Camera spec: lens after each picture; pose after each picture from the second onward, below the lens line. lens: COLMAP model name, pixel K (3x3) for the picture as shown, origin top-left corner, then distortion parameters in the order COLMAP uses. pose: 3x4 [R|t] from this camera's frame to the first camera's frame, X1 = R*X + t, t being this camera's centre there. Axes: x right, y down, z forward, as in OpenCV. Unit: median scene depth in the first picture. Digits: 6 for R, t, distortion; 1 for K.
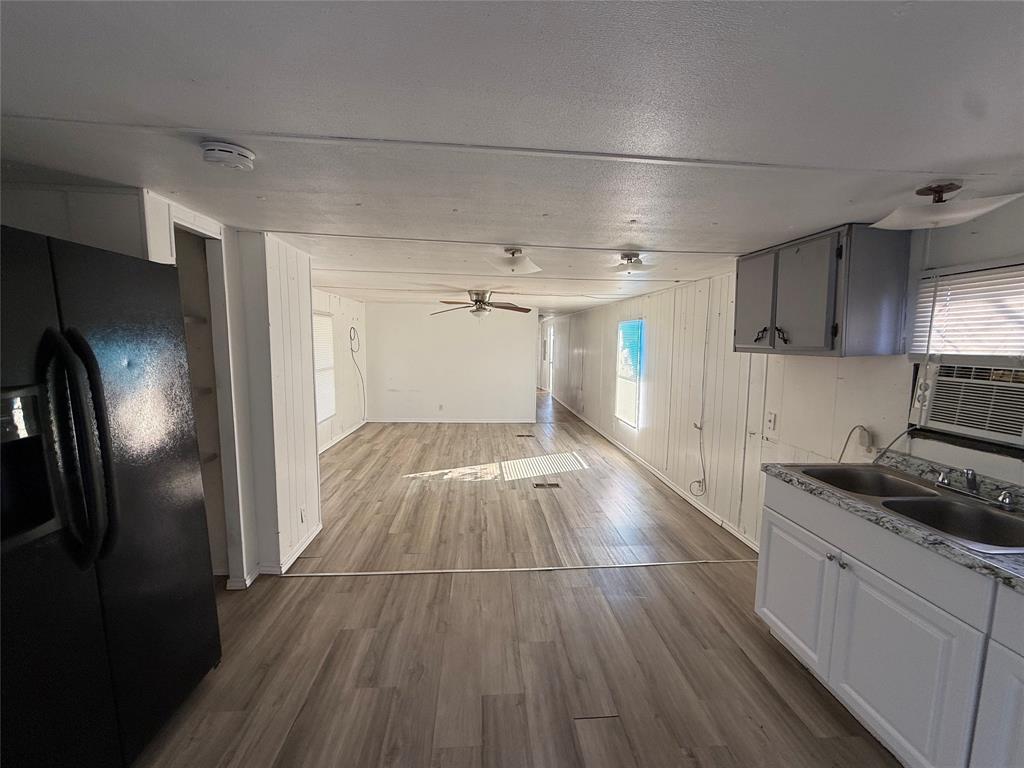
lens RADIAL K [[406.5, 0, 509.7], [0, 406.5, 385.3], [0, 0, 1]] dist [0.000271, 0.000067]
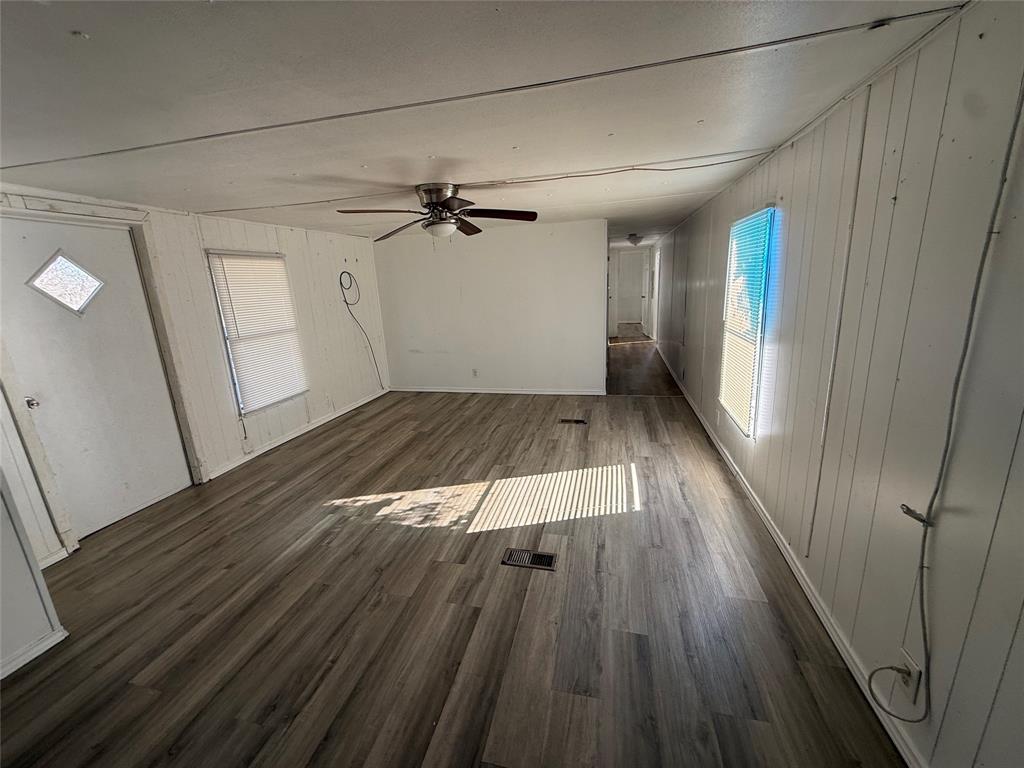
lens RADIAL K [[406.5, 0, 509.7], [0, 406.5, 385.3], [0, 0, 1]] dist [0.000271, 0.000067]
pose [[0.947473, 0.015868, -0.319443, 0.251272], [0.030230, 0.989854, 0.138833, -0.048342], [0.318405, -0.141198, 0.937380, 0.591828]]
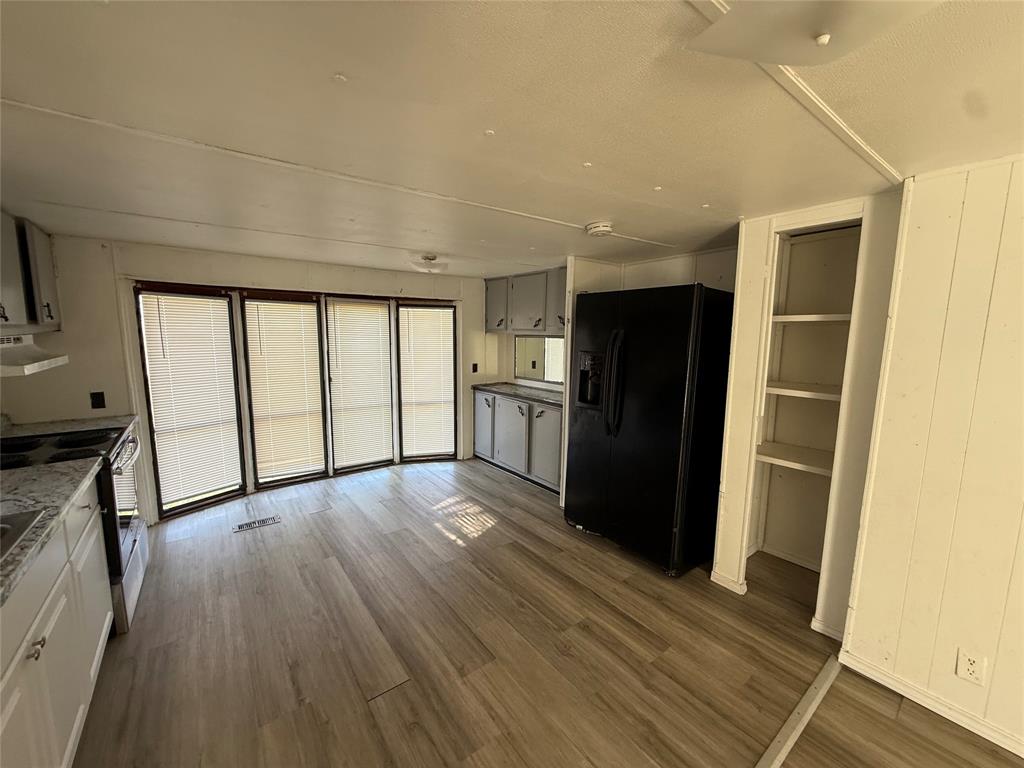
lens RADIAL K [[406.5, 0, 509.7], [0, 406.5, 385.3], [0, 0, 1]] dist [0.000271, 0.000067]
pose [[-0.836980, 0.051738, -0.544782, 0.202037], [-0.078176, 0.974005, 0.212608, -0.082172], [0.541620, 0.220538, -0.811179, 0.768655]]
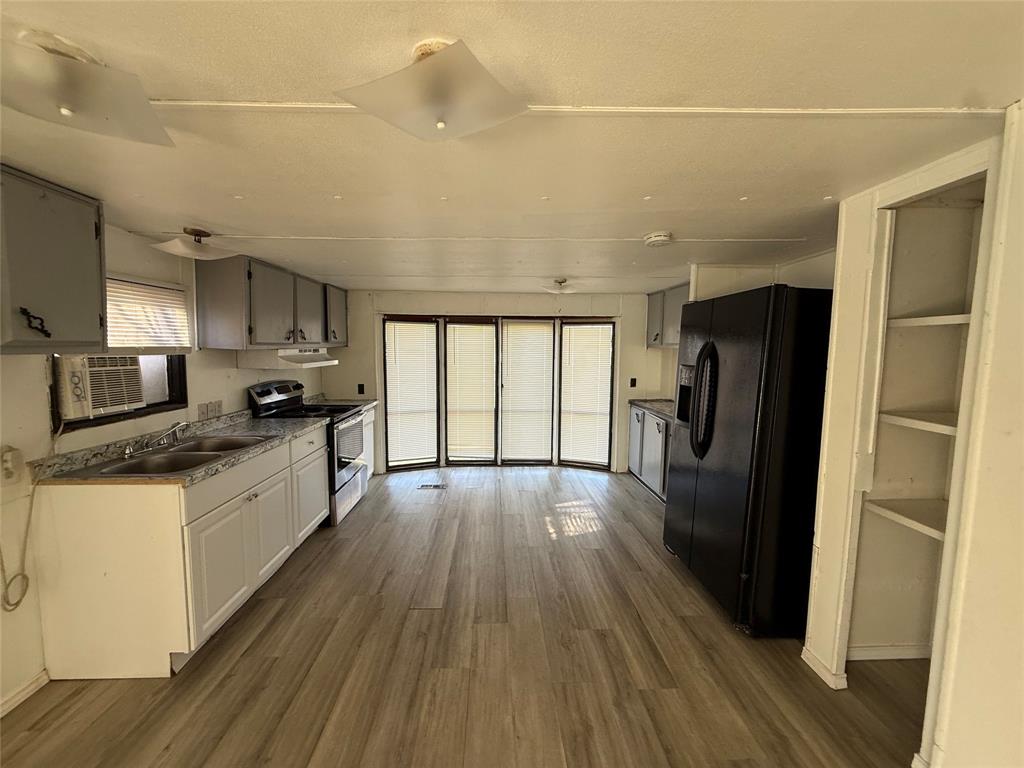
lens RADIAL K [[406.5, 0, 509.7], [0, 406.5, 385.3], [0, 0, 1]] dist [0.000271, 0.000067]
pose [[-0.999329, -0.021859, 0.029385, -0.042211], [-0.015615, 0.980076, 0.198007, -0.094121], [-0.033127, 0.197416, -0.979760, 0.923124]]
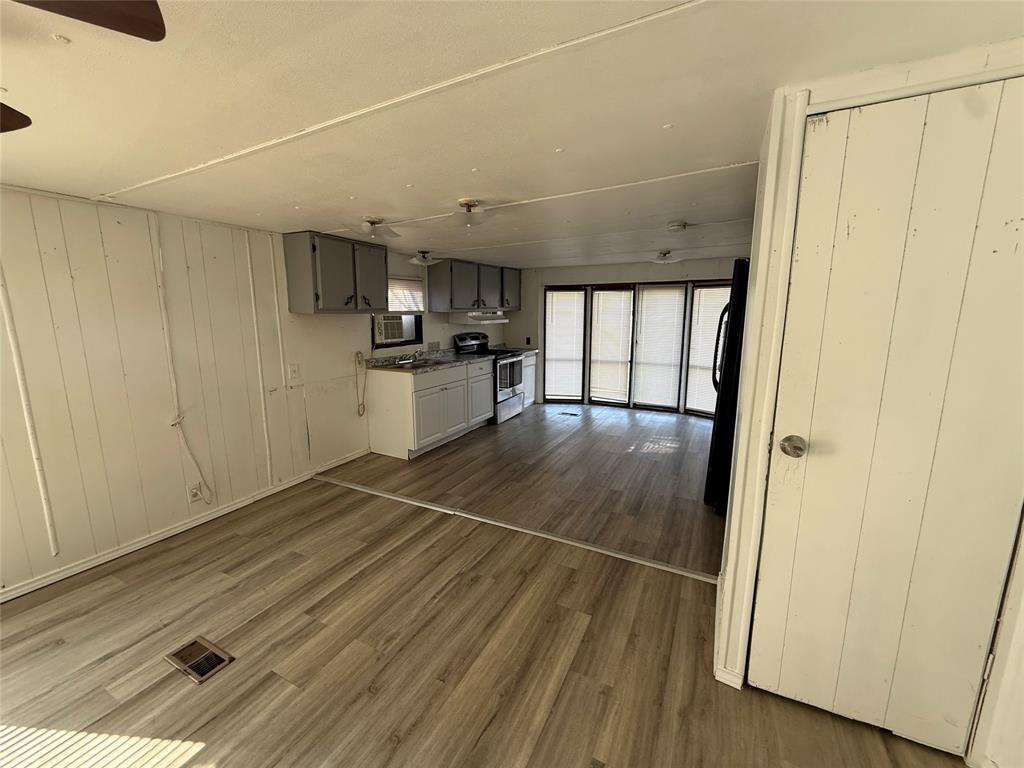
lens RADIAL K [[406.5, 0, 509.7], [0, 406.5, 385.3], [0, 0, 1]] dist [0.000271, 0.000067]
pose [[-0.847275, -0.102264, 0.521217, -0.390664], [0.051352, 0.960923, 0.272011, -0.122189], [-0.528666, 0.257234, -0.808915, 1.201441]]
